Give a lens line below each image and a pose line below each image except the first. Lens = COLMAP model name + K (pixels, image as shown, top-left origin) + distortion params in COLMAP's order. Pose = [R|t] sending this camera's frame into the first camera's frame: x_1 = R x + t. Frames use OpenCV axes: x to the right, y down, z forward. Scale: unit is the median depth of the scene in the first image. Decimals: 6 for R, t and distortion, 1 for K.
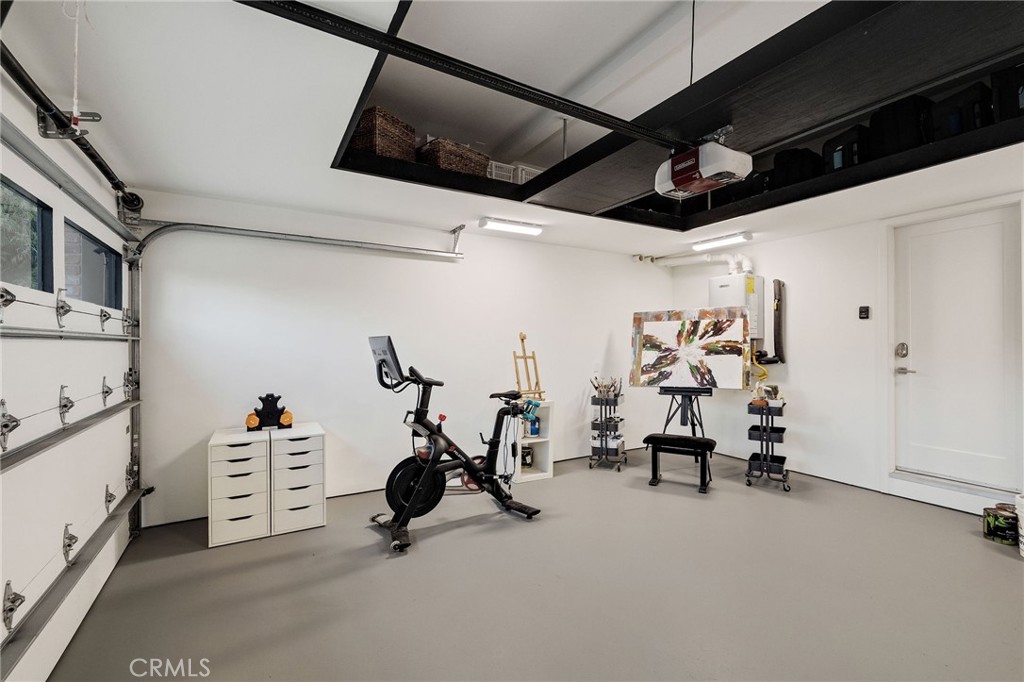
lens RADIAL K [[439.6, 0, 507.3], [0, 439.6, 341.4], [0, 0, 1]] dist [-0.000238, -0.000432]
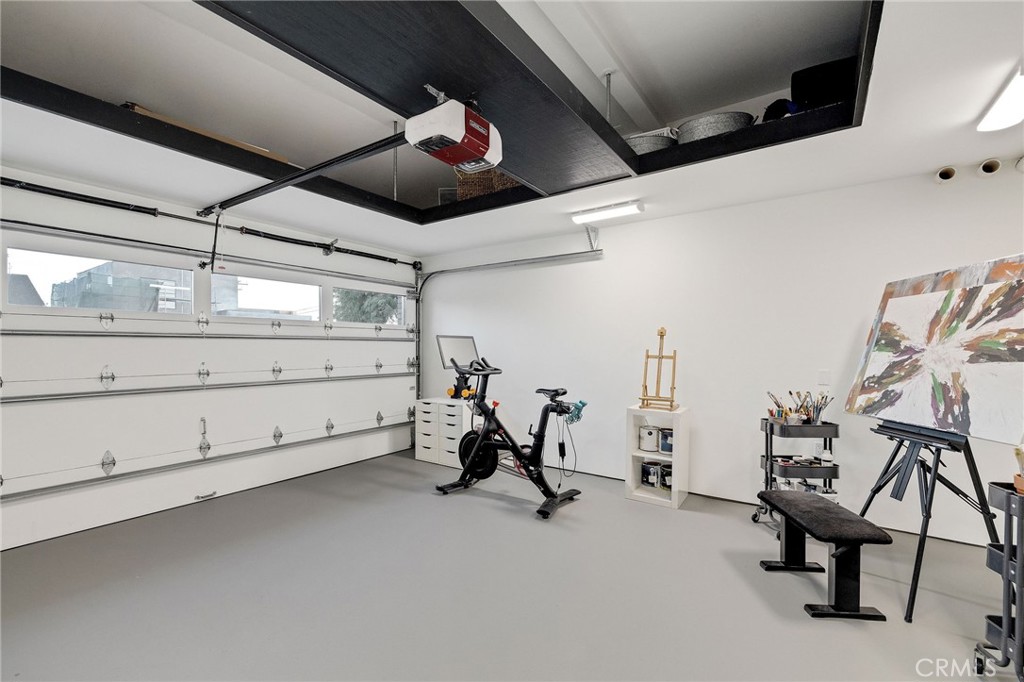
lens RADIAL K [[439.6, 0, 508.0], [0, 439.6, 347.4], [0, 0, 1]] dist [-0.000238, -0.000432]
pose [[0.425290, 0.004339, -0.905047, 0.667190], [0.005620, 0.999957, 0.007435, 0.010036], [0.905040, -0.008248, 0.425247, 0.377188]]
